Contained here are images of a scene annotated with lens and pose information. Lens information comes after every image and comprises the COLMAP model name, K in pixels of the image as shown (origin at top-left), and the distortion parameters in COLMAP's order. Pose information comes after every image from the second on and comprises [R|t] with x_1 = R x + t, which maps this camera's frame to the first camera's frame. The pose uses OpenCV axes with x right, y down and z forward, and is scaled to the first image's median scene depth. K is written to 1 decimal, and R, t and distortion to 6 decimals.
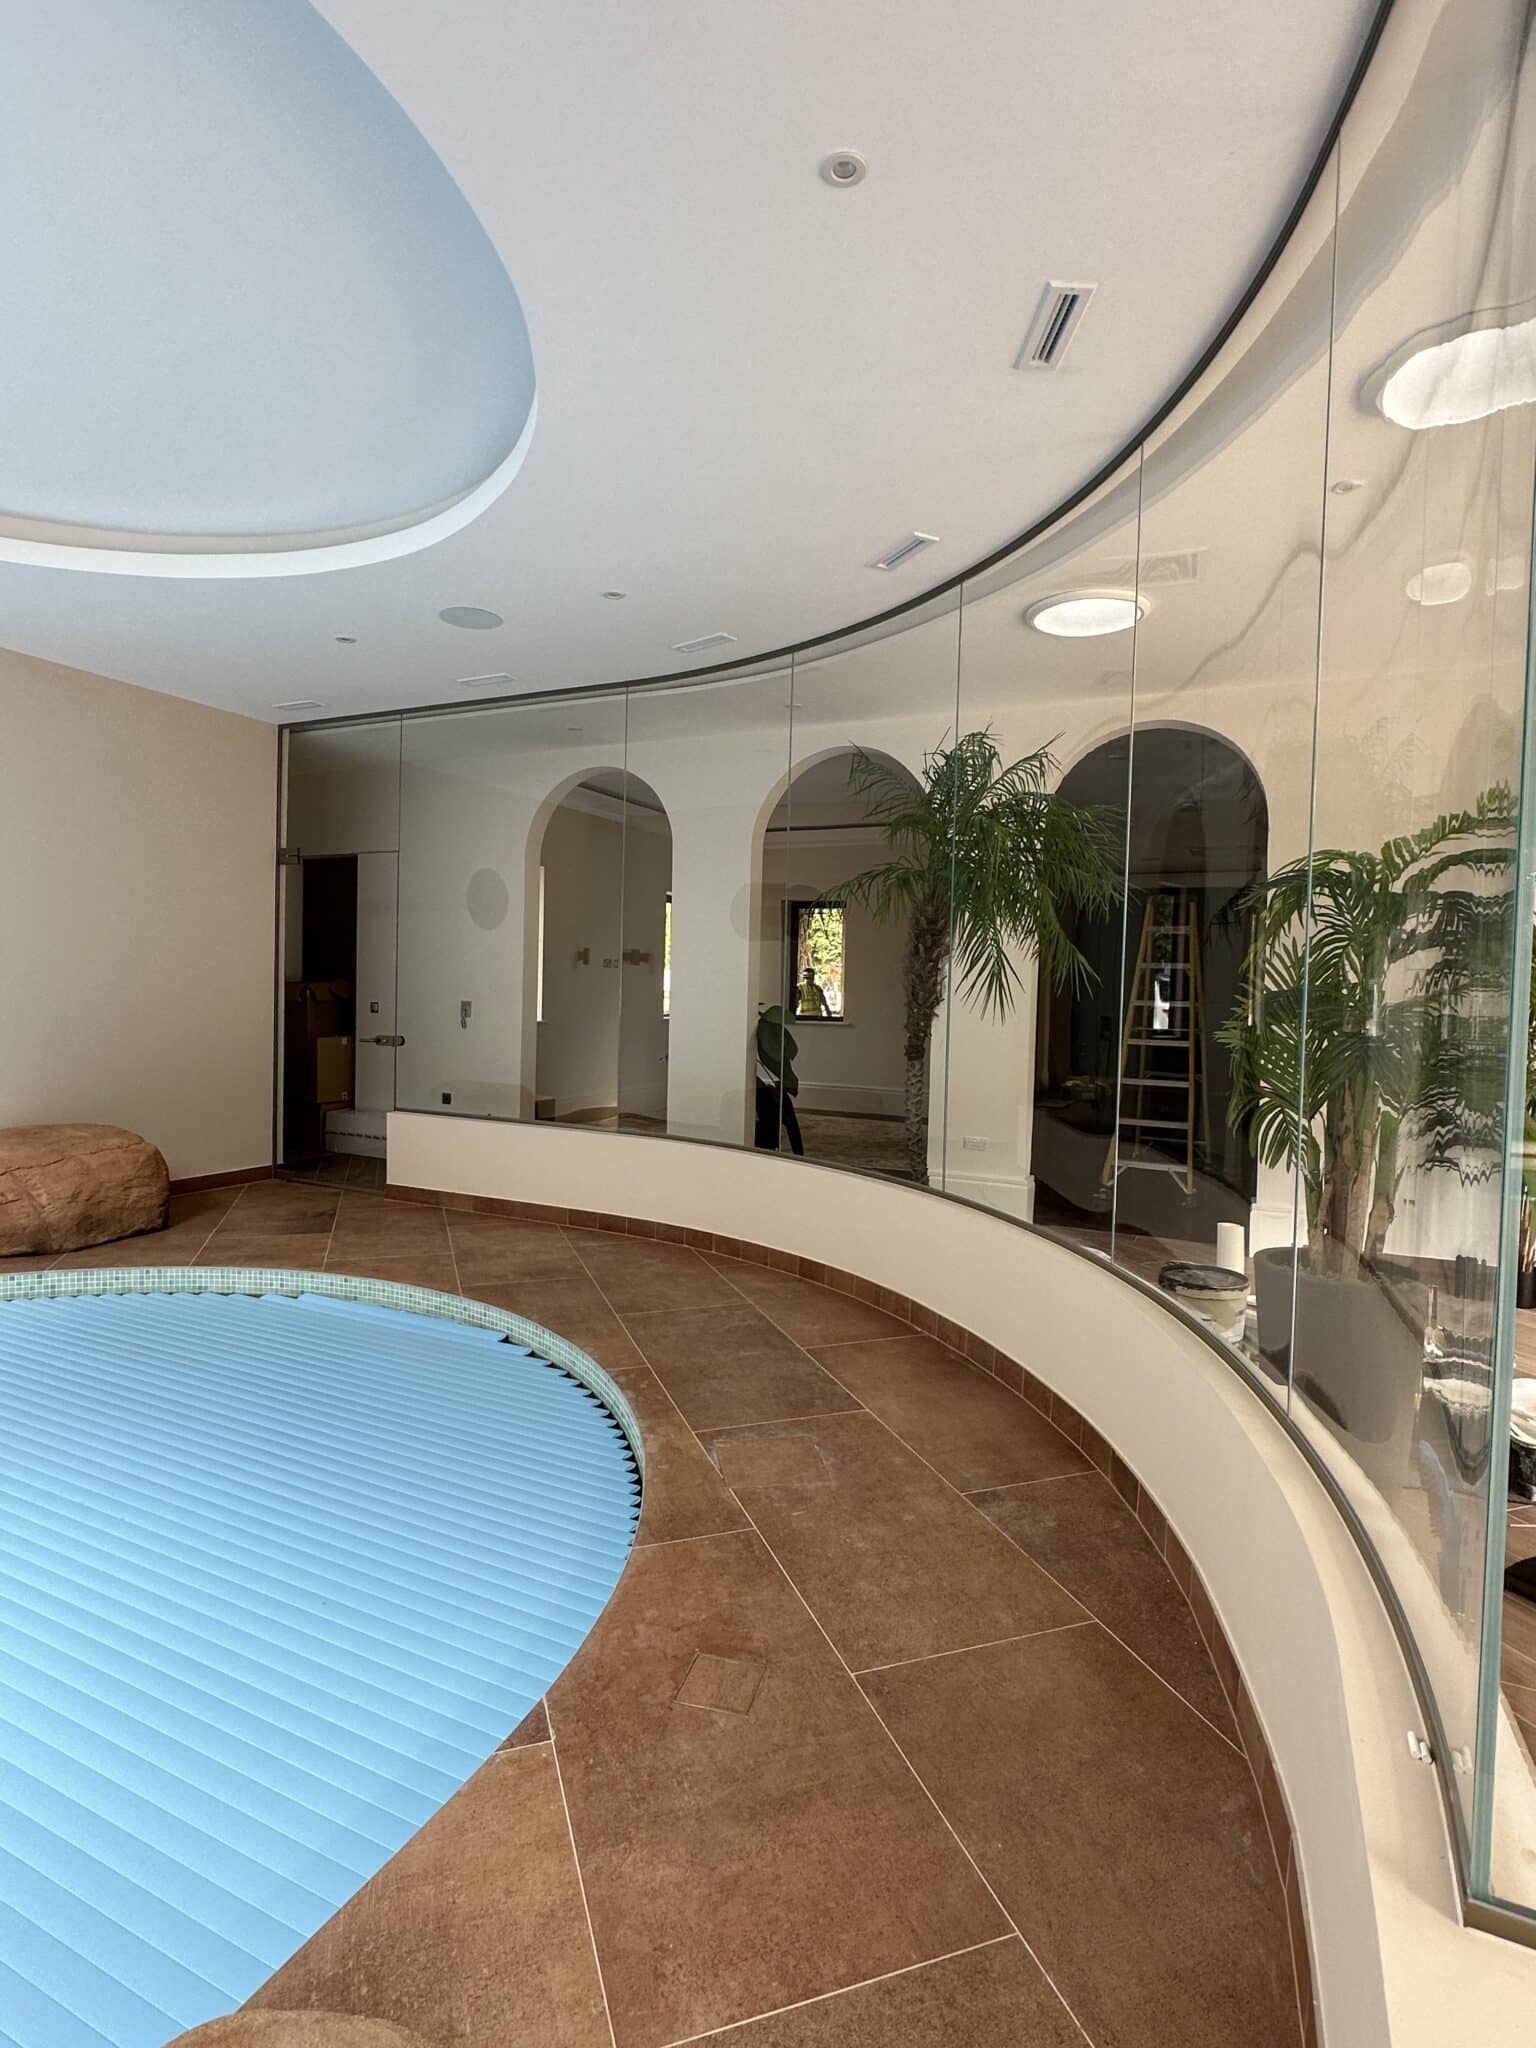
lens RADIAL K [[1035.2, 0, 771.5], [0, 1035.2, 1020.9], [0, 0, 1]] dist [-0.000003, 0.000173]
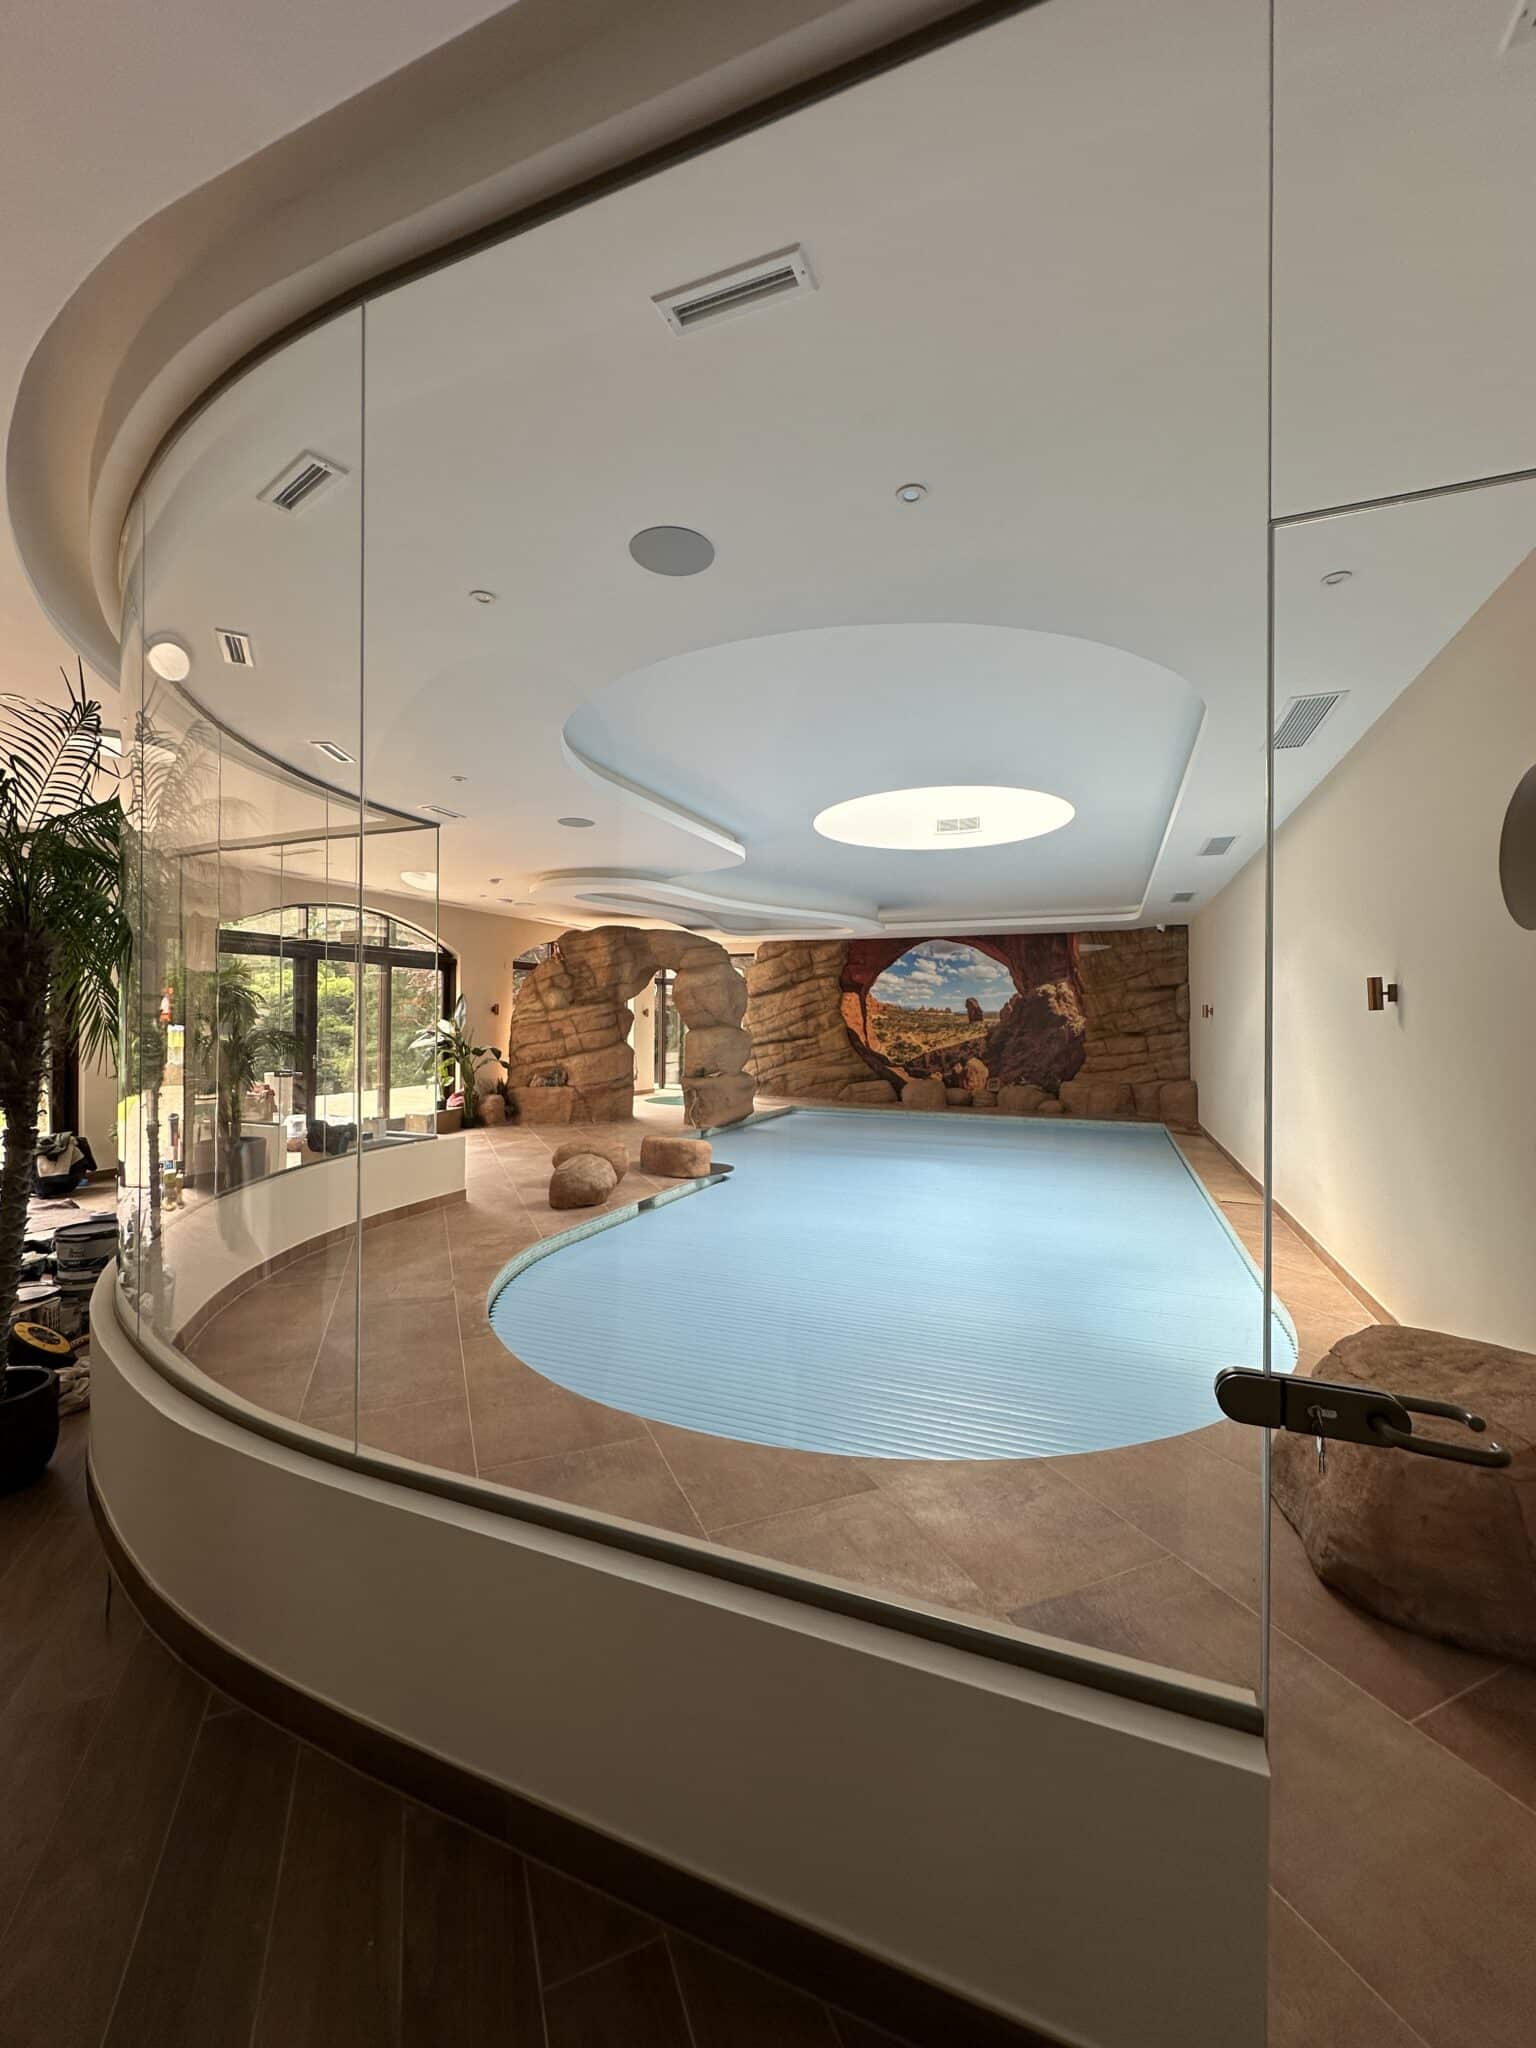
lens RADIAL K [[828.4, 0, 768.0], [0, 828.4, 1024.0], [0, 0, 1]] dist [-0.000430, -0.000069]
pose [[-0.998203, -0.028958, -0.052468, -0.460790], [-0.030733, 0.998971, 0.033342, -0.111914], [0.051449, 0.034894, -0.998066, 2.159648]]
